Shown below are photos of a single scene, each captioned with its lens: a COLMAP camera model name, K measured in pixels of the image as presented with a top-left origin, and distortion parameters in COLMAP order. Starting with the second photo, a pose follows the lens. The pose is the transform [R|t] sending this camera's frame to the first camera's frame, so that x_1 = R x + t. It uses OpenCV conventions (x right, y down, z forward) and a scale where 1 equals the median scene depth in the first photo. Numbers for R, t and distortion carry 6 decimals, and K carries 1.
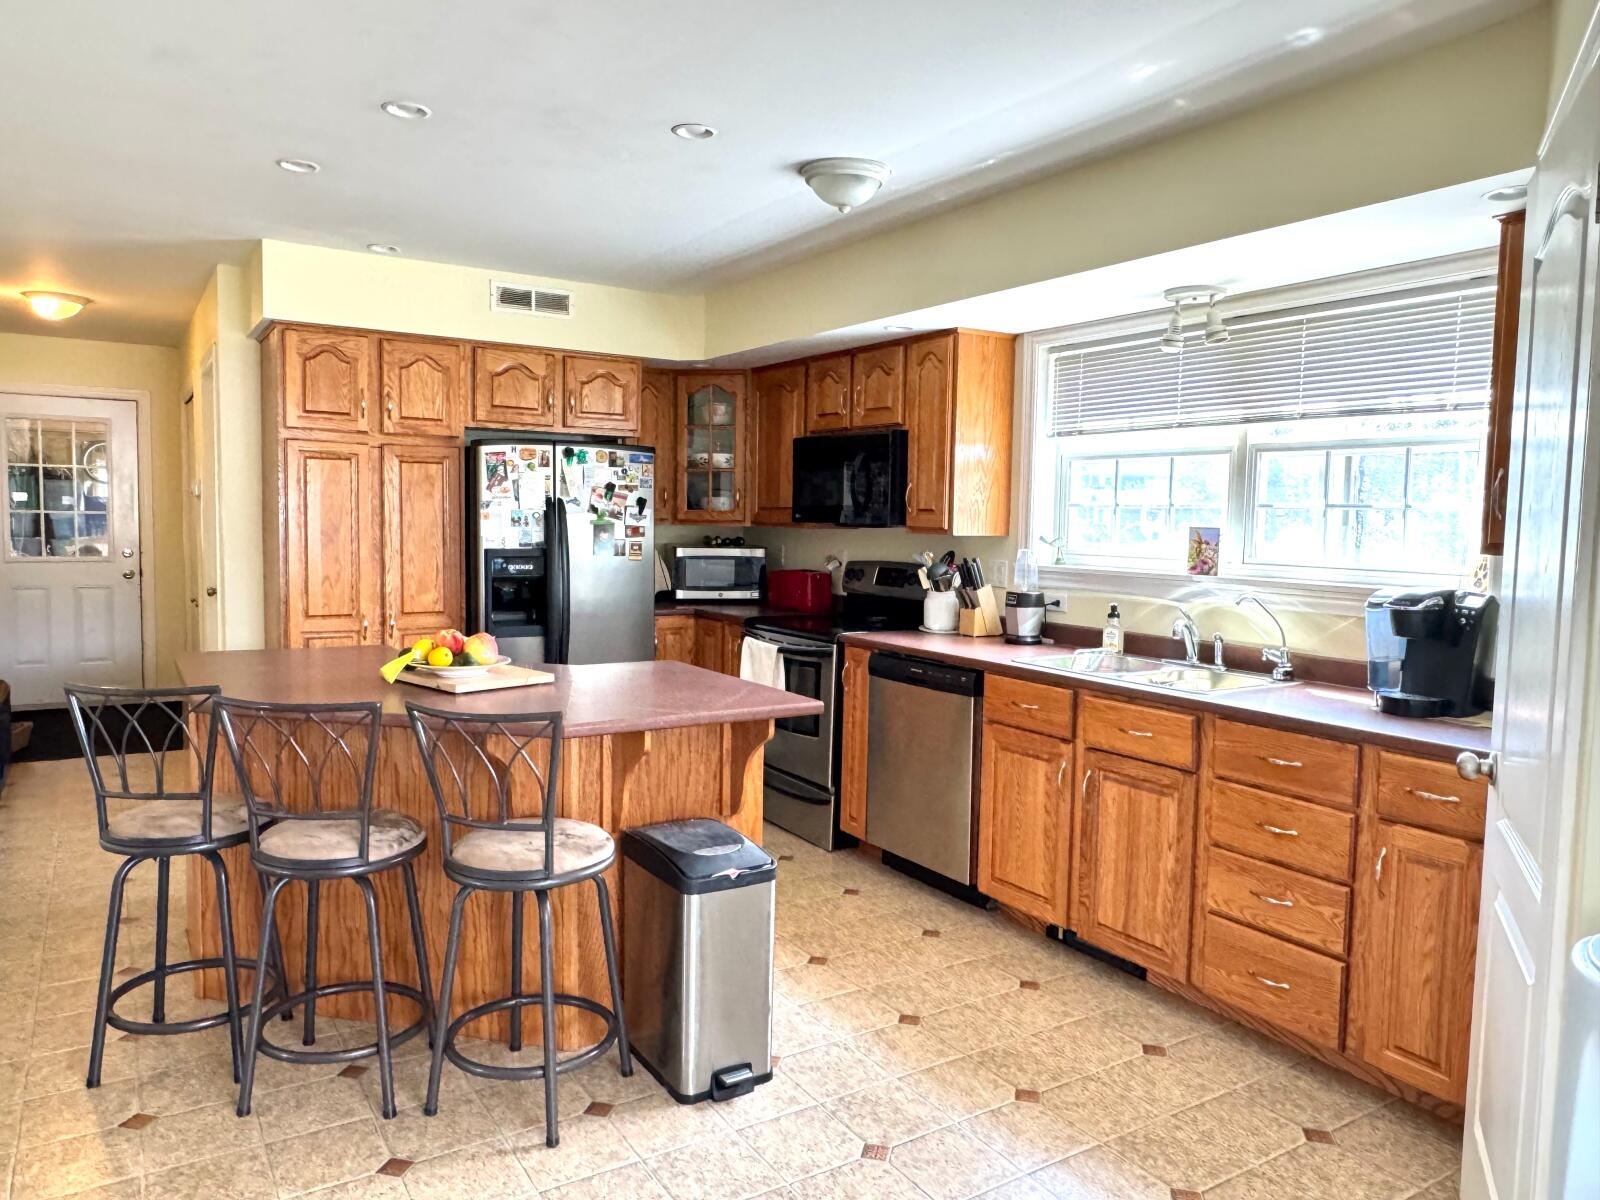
lens RADIAL K [[1069.0, 0, 807.8], [0, 1069.0, 597.1], [0, 0, 1]] dist [0.000945, -0.000825]
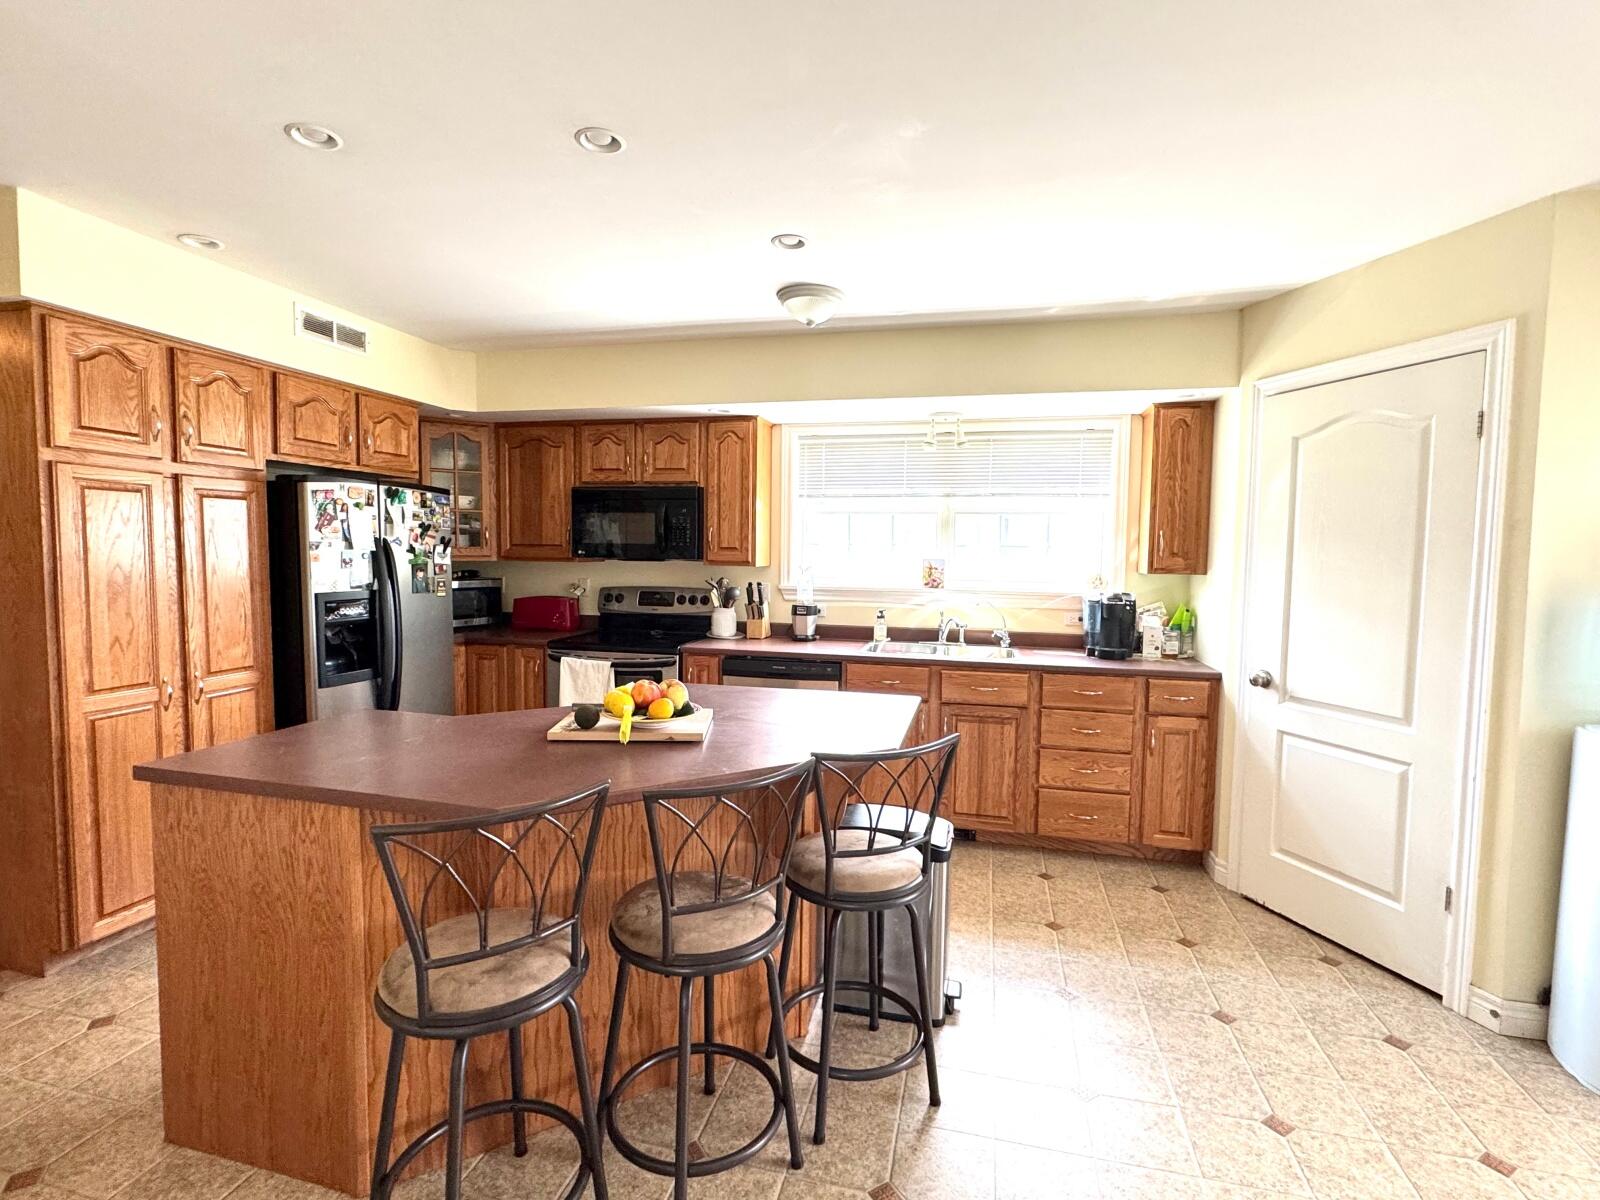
lens RADIAL K [[733.7, 0, 798.9], [0, 733.7, 600.9], [0, 0, 1]] dist [-0.004891, -0.000368]
pose [[0.733820, -0.056838, 0.676962, -0.430544], [0.052137, 0.998267, 0.027298, -0.034350], [-0.677341, 0.015263, 0.735511, 0.250637]]
